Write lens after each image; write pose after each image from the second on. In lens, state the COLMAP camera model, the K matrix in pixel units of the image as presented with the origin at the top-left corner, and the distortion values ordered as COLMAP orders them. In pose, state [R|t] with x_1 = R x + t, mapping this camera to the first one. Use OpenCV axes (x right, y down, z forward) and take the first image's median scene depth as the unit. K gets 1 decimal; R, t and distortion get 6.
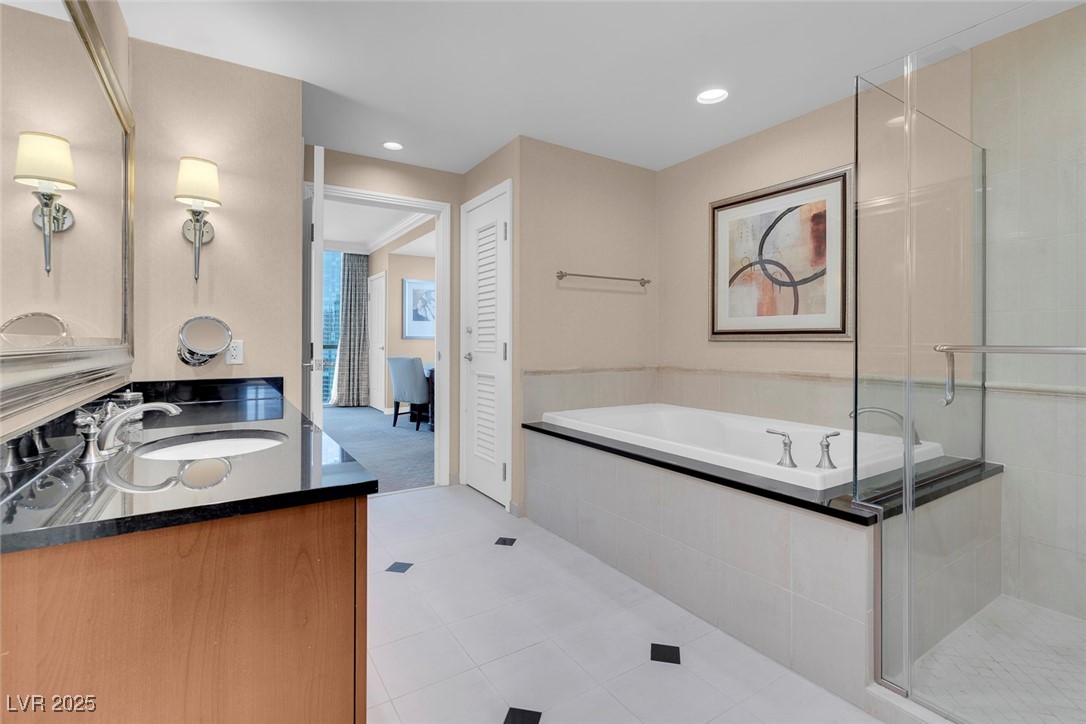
lens RADIAL K [[486.3, 0, 543.6], [0, 486.3, 374.7], [0, 0, 1]] dist [-0.002683, 0.000279]
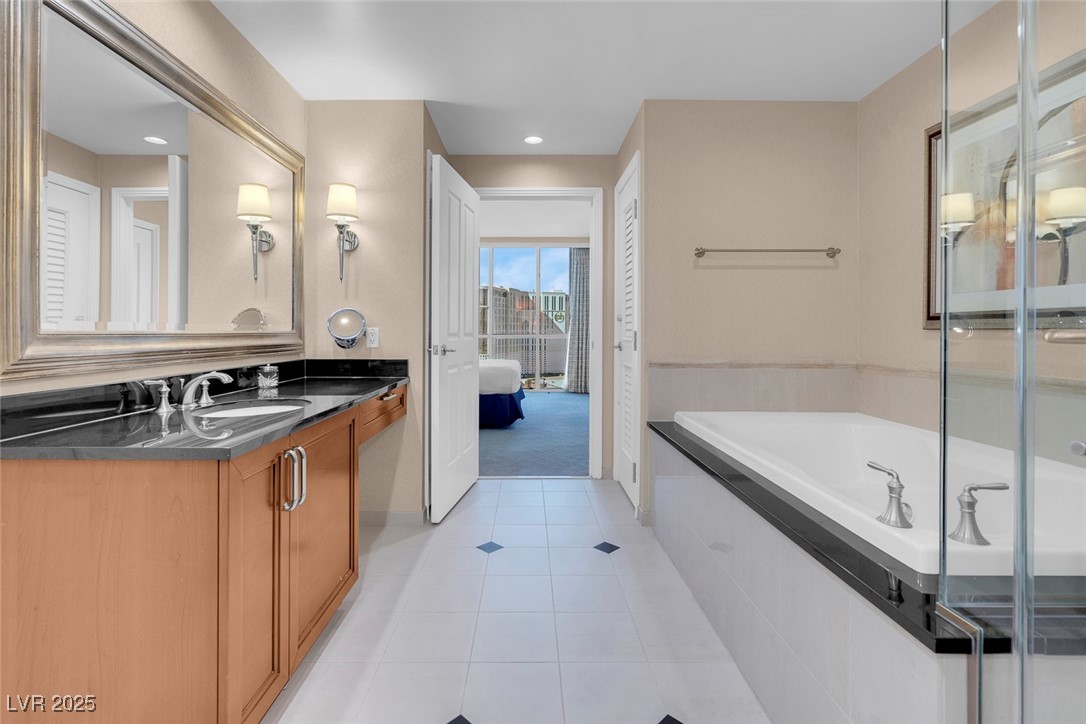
lens RADIAL K [[490.3, 0, 537.9], [0, 490.3, 362.6], [0, 0, 1]] dist [-0.002289, 0.001190]
pose [[0.848746, 0.035208, -0.527627, 0.261368], [-0.038810, 0.999238, 0.004249, -0.003940], [0.527375, 0.016870, 0.849465, 0.127265]]
